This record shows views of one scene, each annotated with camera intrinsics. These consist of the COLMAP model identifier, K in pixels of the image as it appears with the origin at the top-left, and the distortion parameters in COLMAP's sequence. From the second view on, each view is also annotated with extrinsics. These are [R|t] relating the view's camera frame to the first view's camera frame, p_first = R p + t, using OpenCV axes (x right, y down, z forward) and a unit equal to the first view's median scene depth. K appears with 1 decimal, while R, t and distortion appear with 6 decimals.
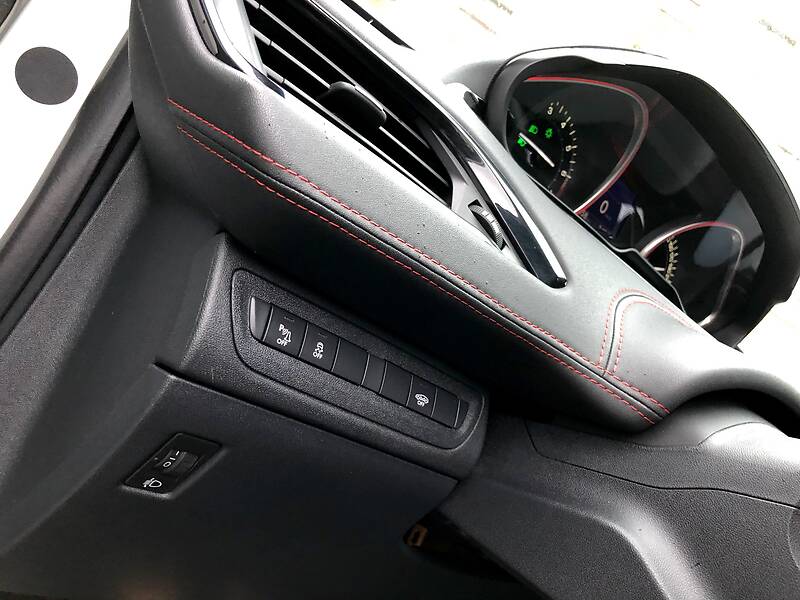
lens RADIAL K [[647.6, 0, 400.0], [0, 647.6, 300.0], [0, 0, 1]] dist [0.079321, -0.103988]
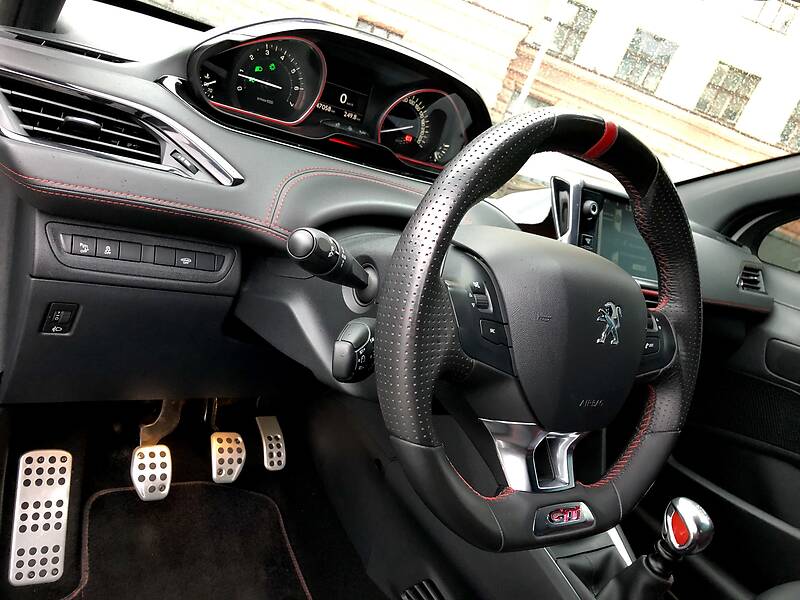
lens RADIAL K [[647.6, 0, 400.0], [0, 647.6, 300.0], [0, 0, 1]] dist [0.079321, -0.103988]
pose [[0.971486, -0.217403, -0.094609, 0.880312], [0.233219, 0.948096, 0.216155, -0.003506], [0.042706, -0.232056, 0.971764, -0.935447]]
